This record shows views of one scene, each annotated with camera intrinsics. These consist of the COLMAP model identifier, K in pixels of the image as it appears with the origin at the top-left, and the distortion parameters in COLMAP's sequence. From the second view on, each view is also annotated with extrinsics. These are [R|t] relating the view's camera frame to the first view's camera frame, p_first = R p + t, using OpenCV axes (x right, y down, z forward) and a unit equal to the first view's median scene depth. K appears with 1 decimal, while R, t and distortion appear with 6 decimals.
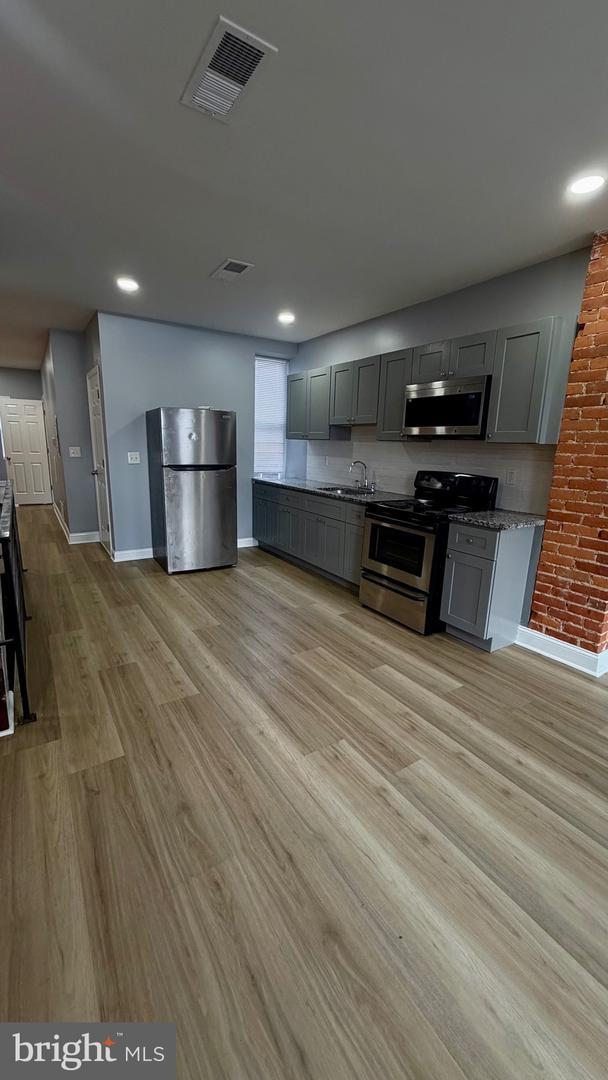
lens RADIAL K [[425.6, 0, 302.2], [0, 425.6, 544.2], [0, 0, 1]] dist [-0.005283, 0.000961]
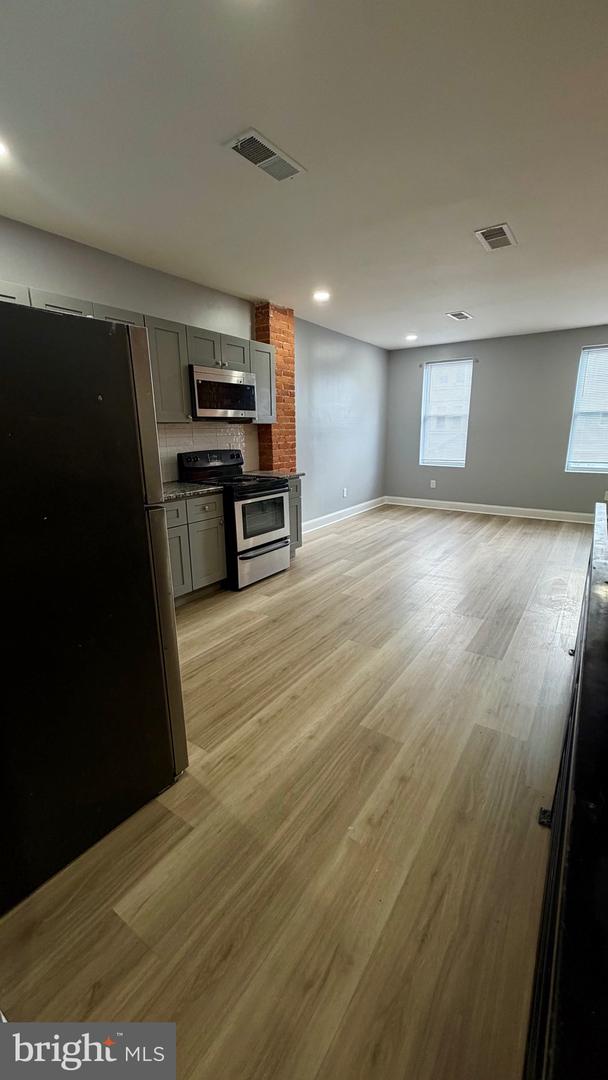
lens RADIAL K [[425.6, 0, 305.0], [0, 425.6, 546.9], [0, 0, 1]] dist [-0.005283, 0.000961]
pose [[-0.389945, -0.267731, 0.881058, -1.011969], [0.214913, 0.903916, 0.369795, -0.373735], [-0.895408, 0.333550, -0.294938, 1.479433]]
